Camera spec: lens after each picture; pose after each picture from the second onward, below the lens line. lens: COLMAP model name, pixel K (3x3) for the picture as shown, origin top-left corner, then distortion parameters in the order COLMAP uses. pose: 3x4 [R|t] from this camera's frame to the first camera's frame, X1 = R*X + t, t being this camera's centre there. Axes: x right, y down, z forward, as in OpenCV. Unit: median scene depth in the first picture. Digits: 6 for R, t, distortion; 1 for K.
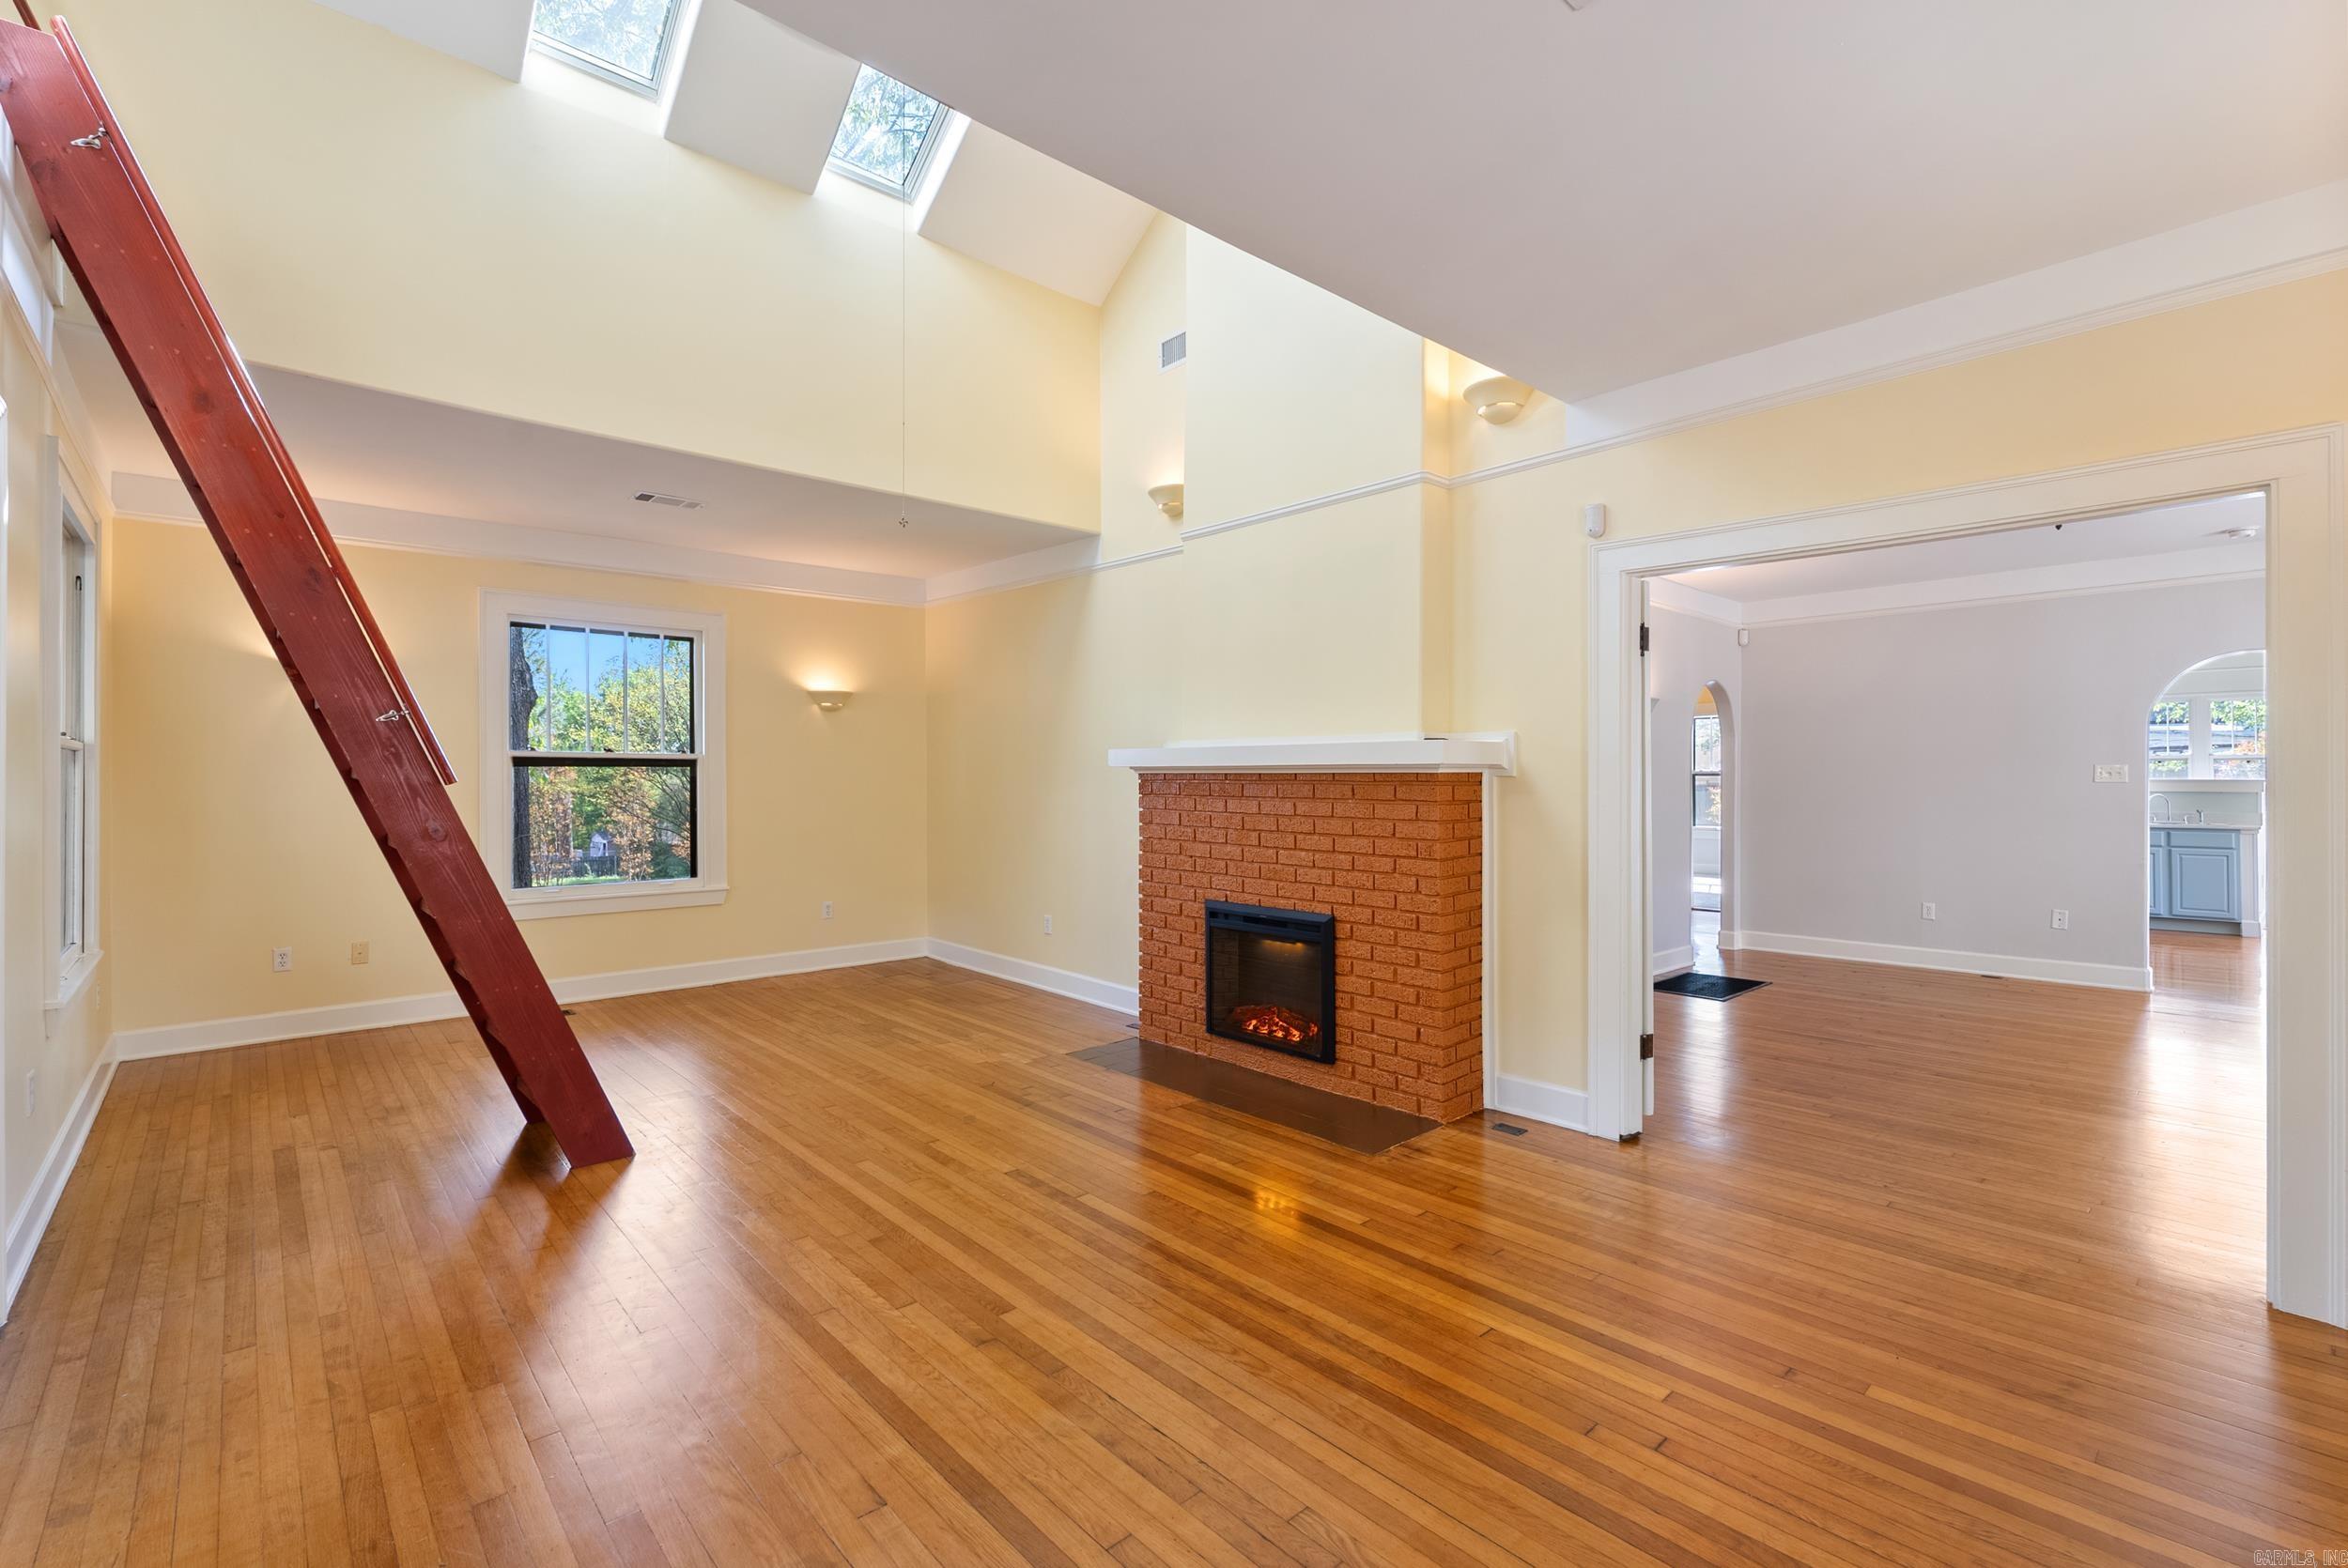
lens RADIAL K [[1039.2, 0, 1176.7], [0, 1039.2, 773.0], [0, 0, 1]] dist [-0.006116, 0.001009]
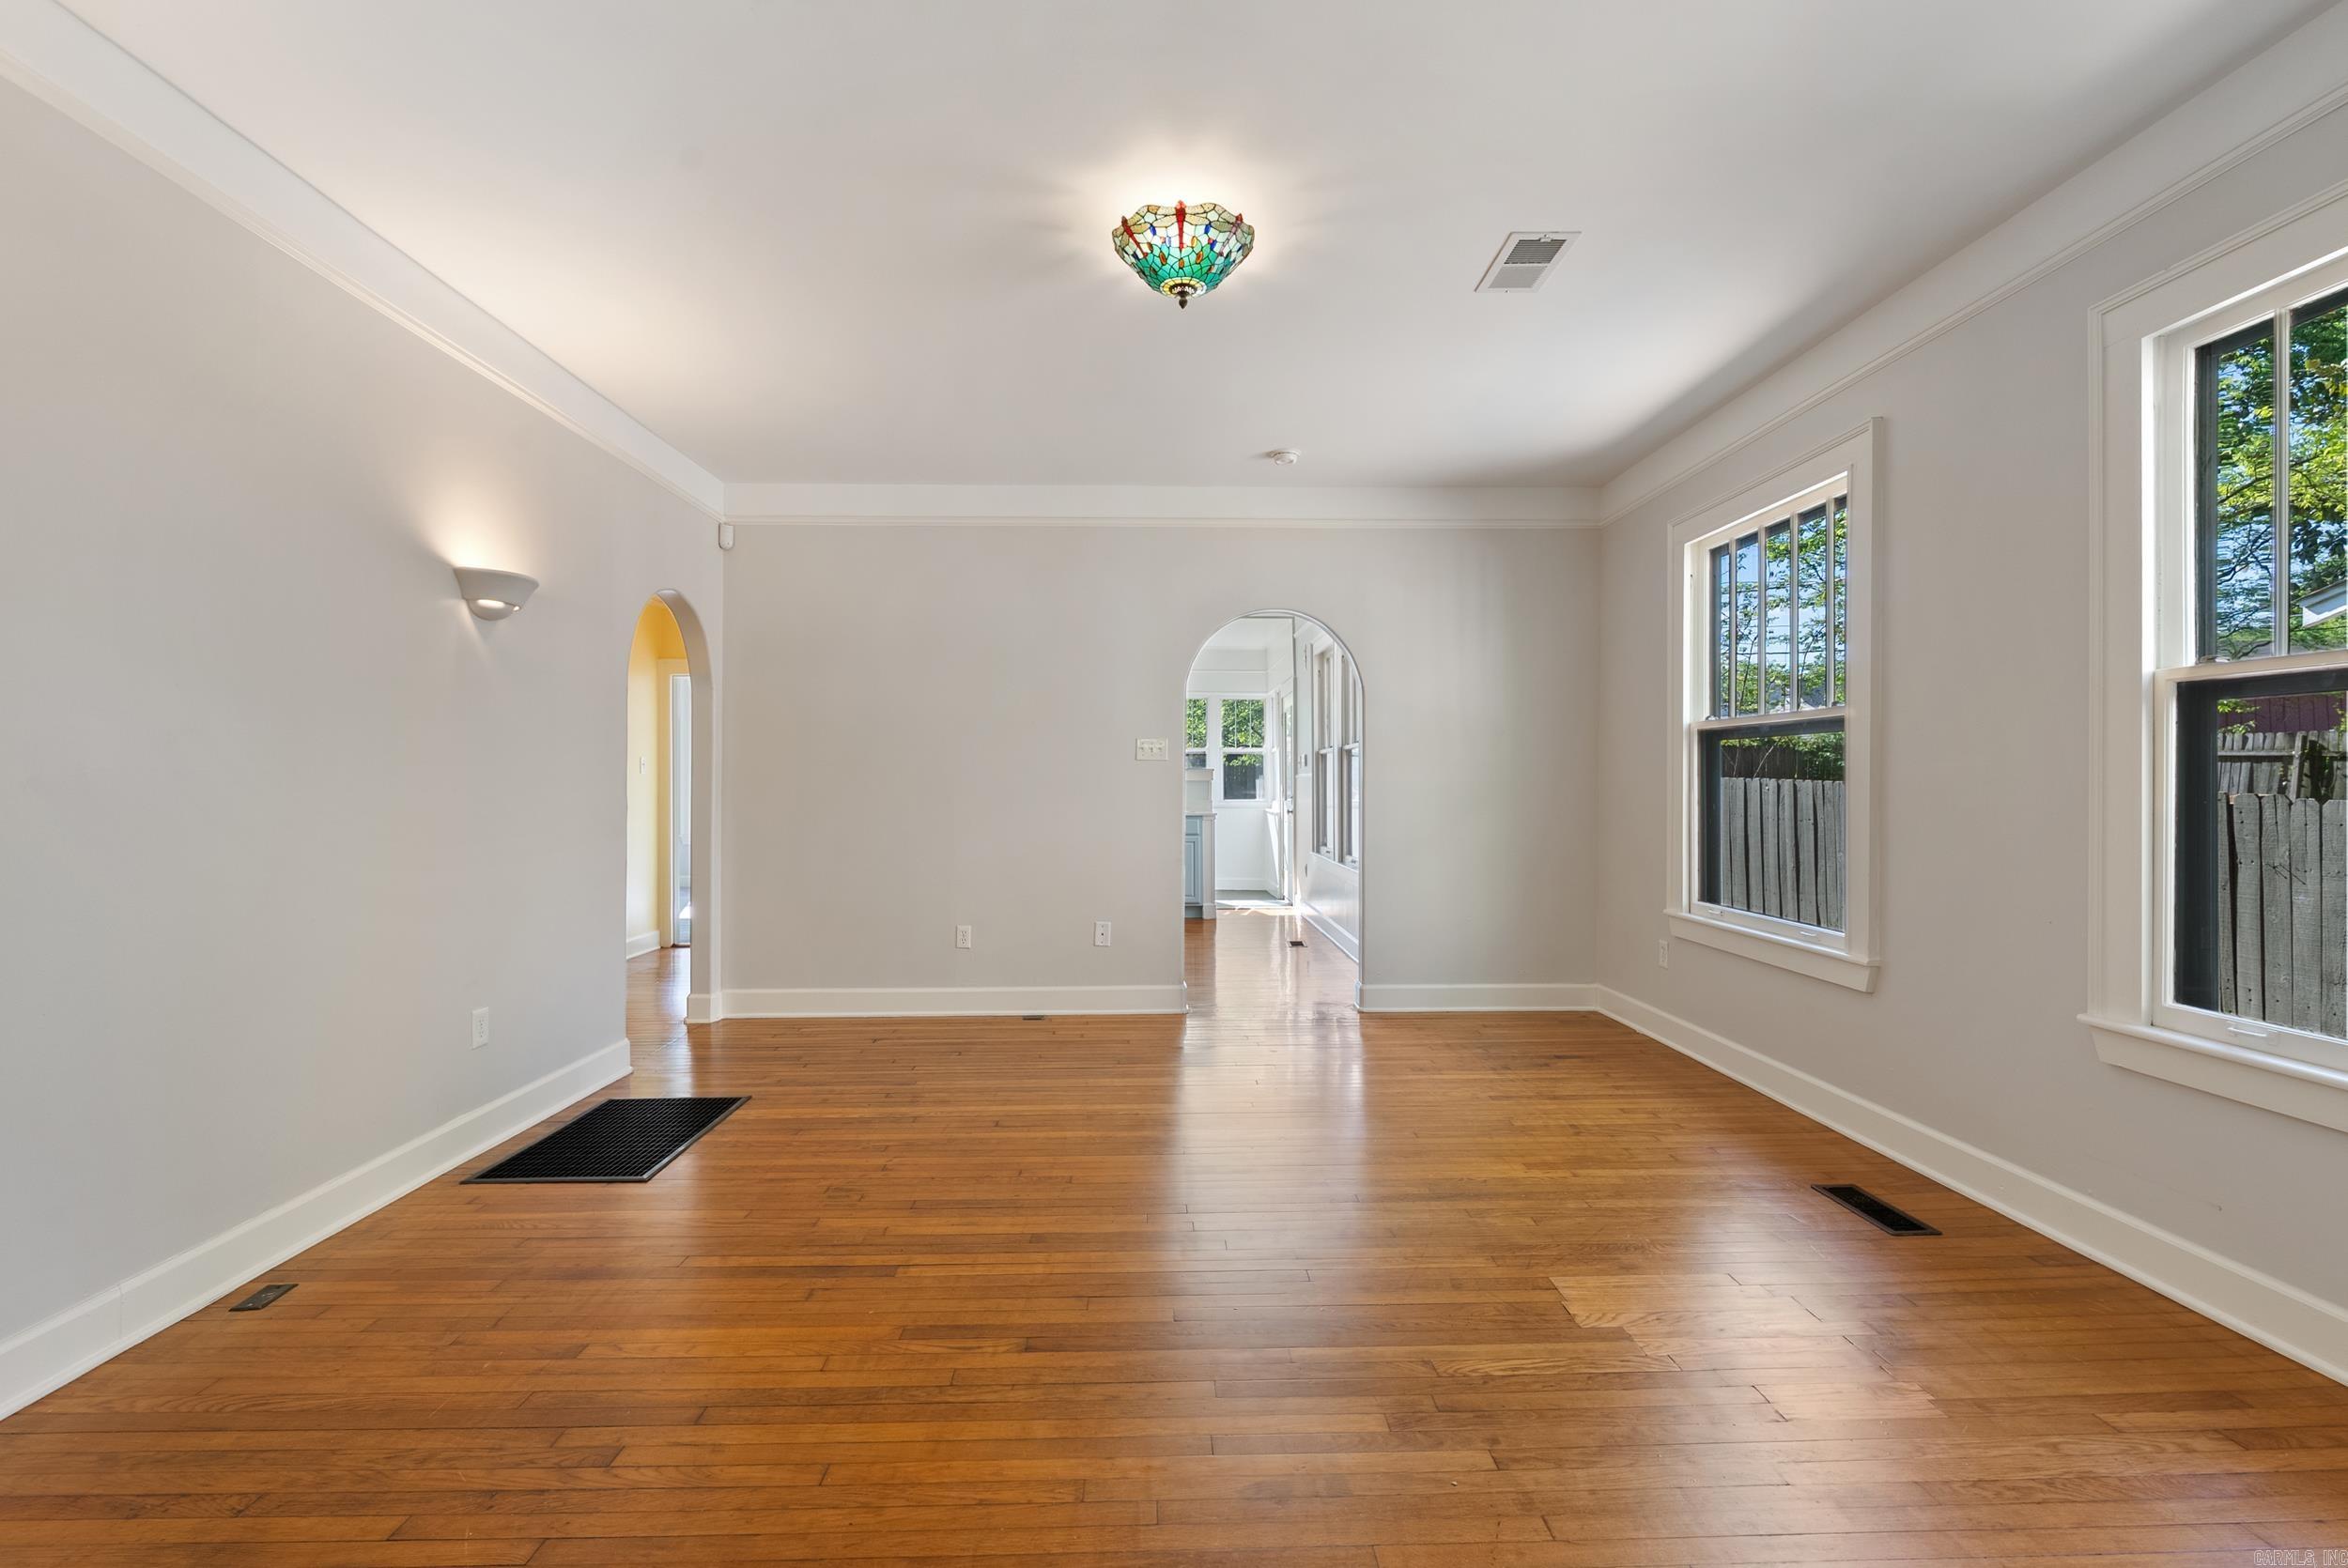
lens RADIAL K [[1033.0, 0, 1180.8], [0, 1033.0, 782.7], [0, 0, 1]] dist [-0.003101, 0.000317]
pose [[0.646045, 0.000717, 0.763299, 0.448867], [-0.005783, 0.999975, 0.003955, 0.034841], [-0.763277, -0.006969, 0.646033, 0.692088]]
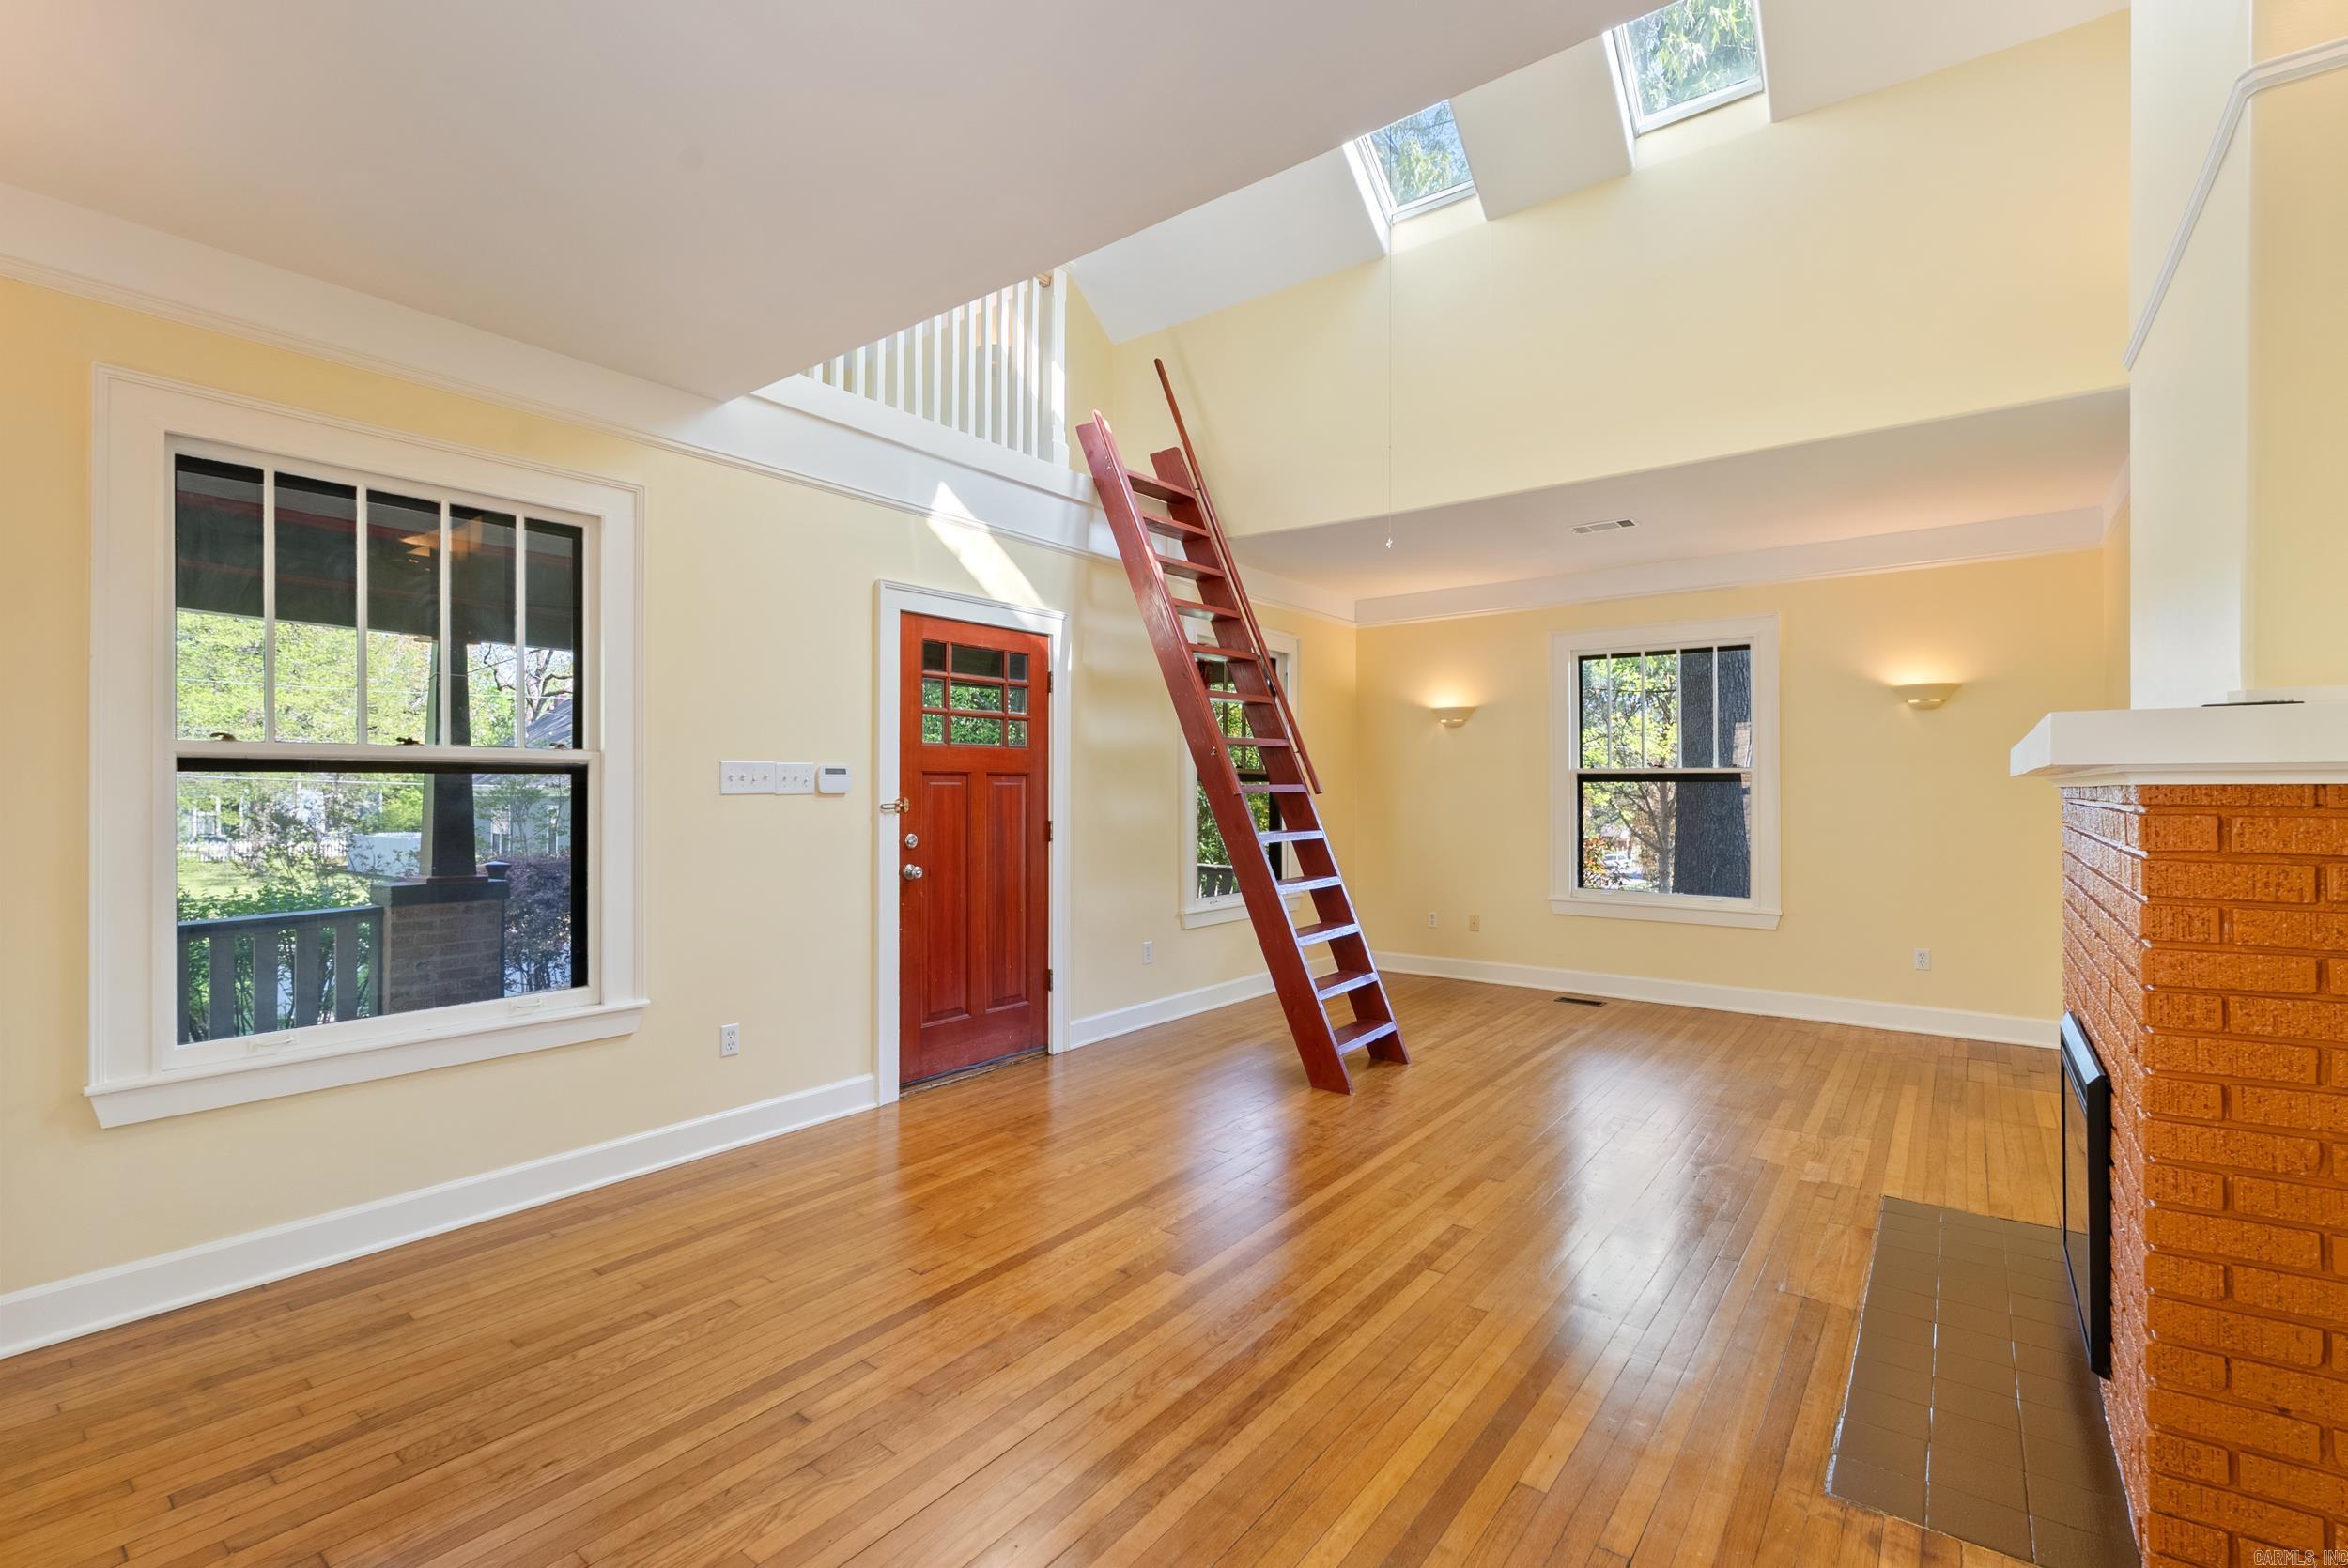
lens RADIAL K [[1033.0, 0, 1180.8], [0, 1033.0, 782.7], [0, 0, 1]] dist [-0.003101, 0.000317]
pose [[0.183103, -0.006163, -0.983074, 0.551898], [-0.000341, 0.999980, -0.006332, 0.002623], [0.983094, 0.001494, 0.183097, 0.482160]]
